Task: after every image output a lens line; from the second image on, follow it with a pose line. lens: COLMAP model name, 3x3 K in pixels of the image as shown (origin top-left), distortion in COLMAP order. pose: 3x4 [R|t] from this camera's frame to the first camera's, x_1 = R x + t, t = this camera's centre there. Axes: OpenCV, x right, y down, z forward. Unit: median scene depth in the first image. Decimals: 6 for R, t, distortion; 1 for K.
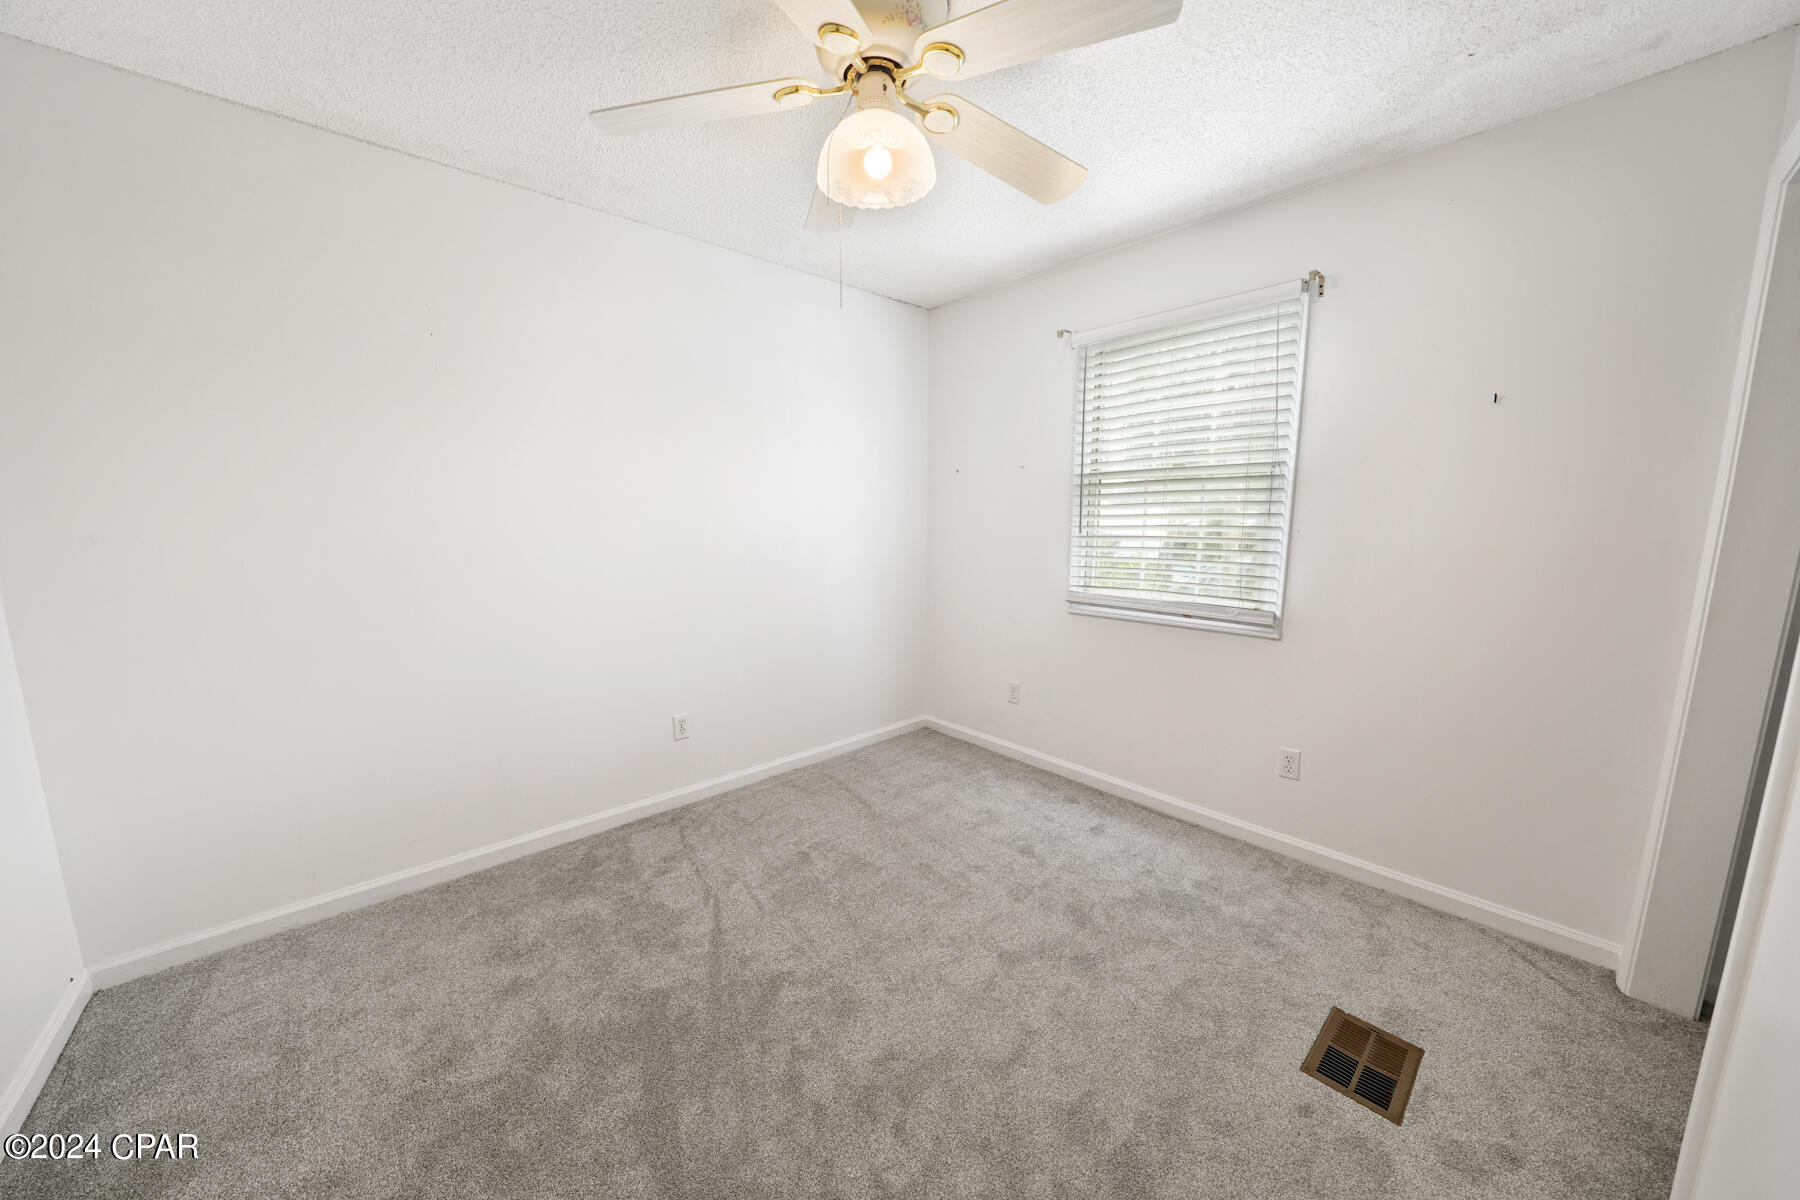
lens RADIAL K [[629.8, 0, 897.1], [0, 629.8, 610.0], [0, 0, 1]] dist [0.000226, 0.000063]
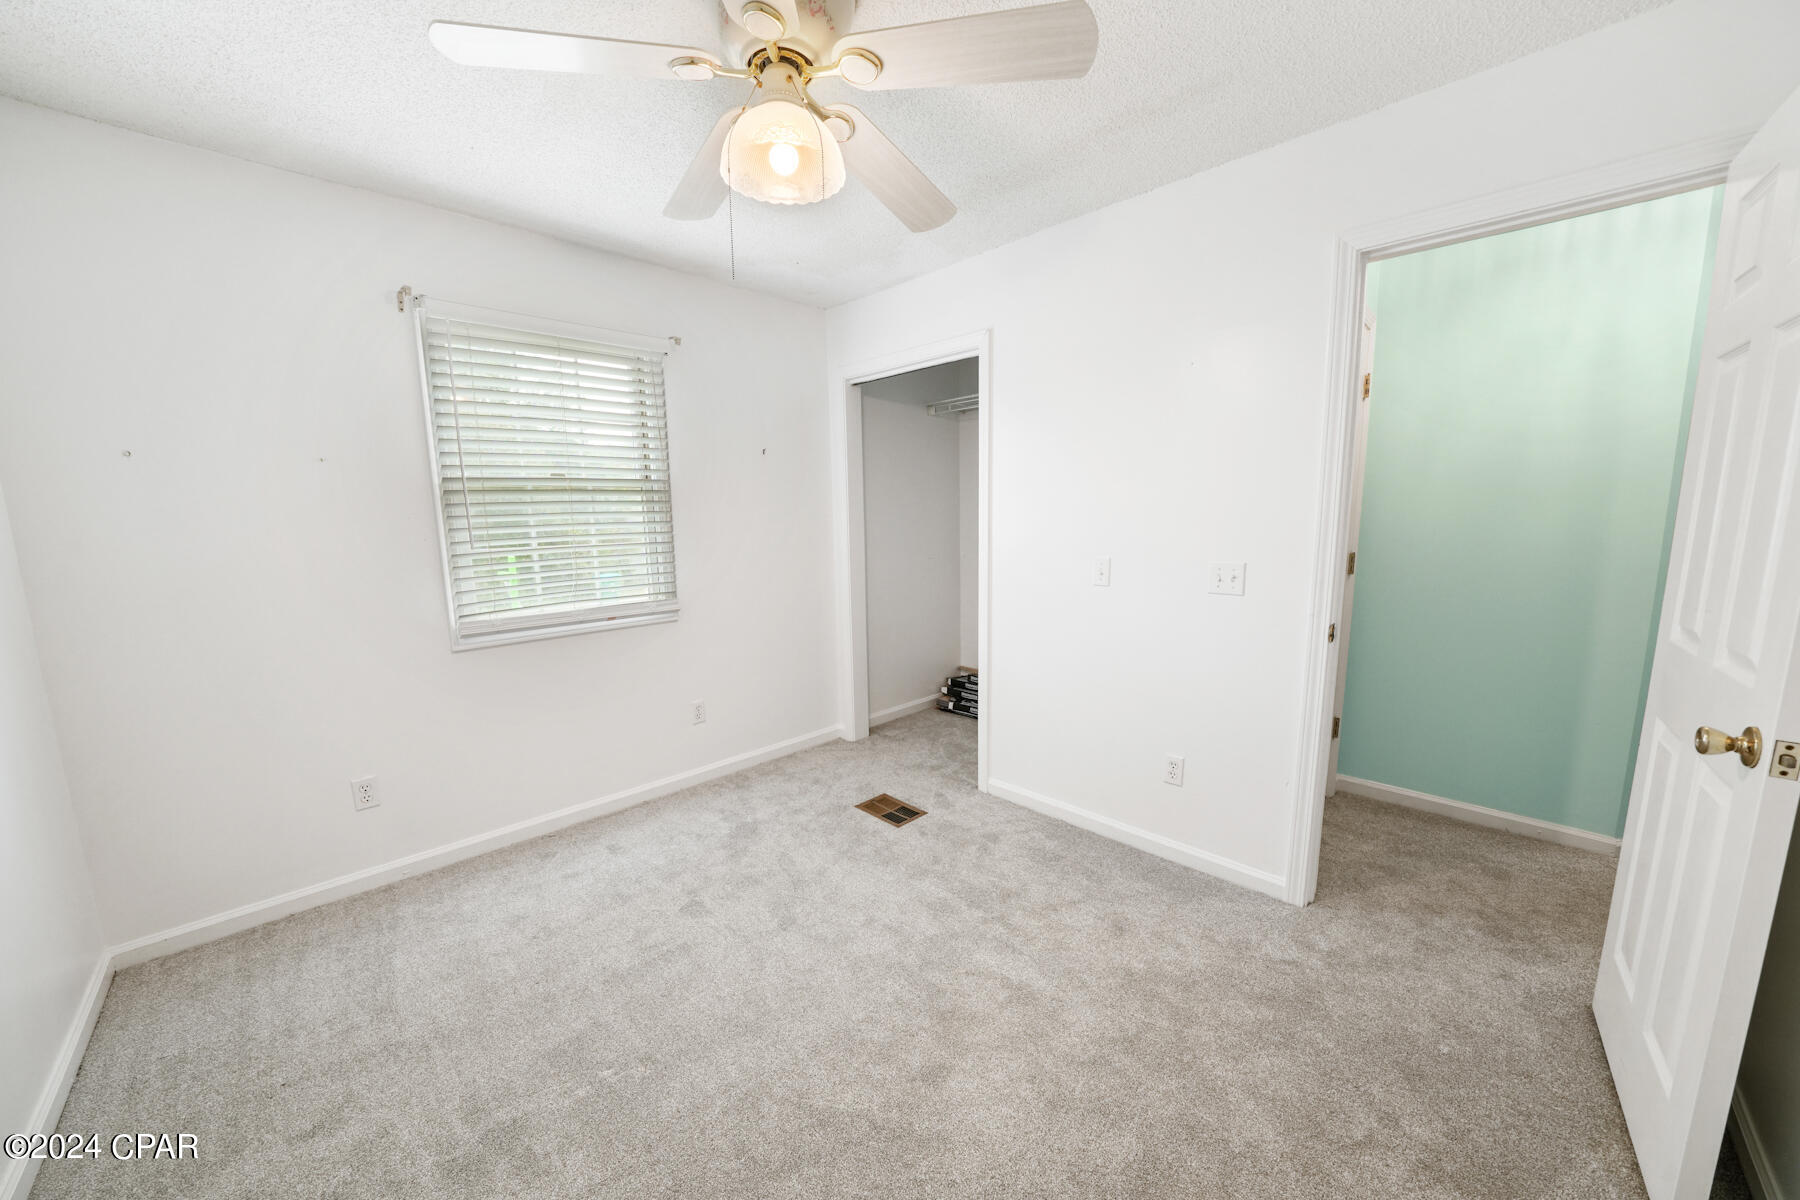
lens RADIAL K [[629.8, 0, 897.1], [0, 629.8, 610.0], [0, 0, 1]] dist [0.000226, 0.000063]
pose [[-0.033087, -0.146523, 0.988654, -0.665320], [0.169964, 0.973962, 0.150034, -0.090478], [-0.984895, 0.172999, -0.007322, 0.580648]]
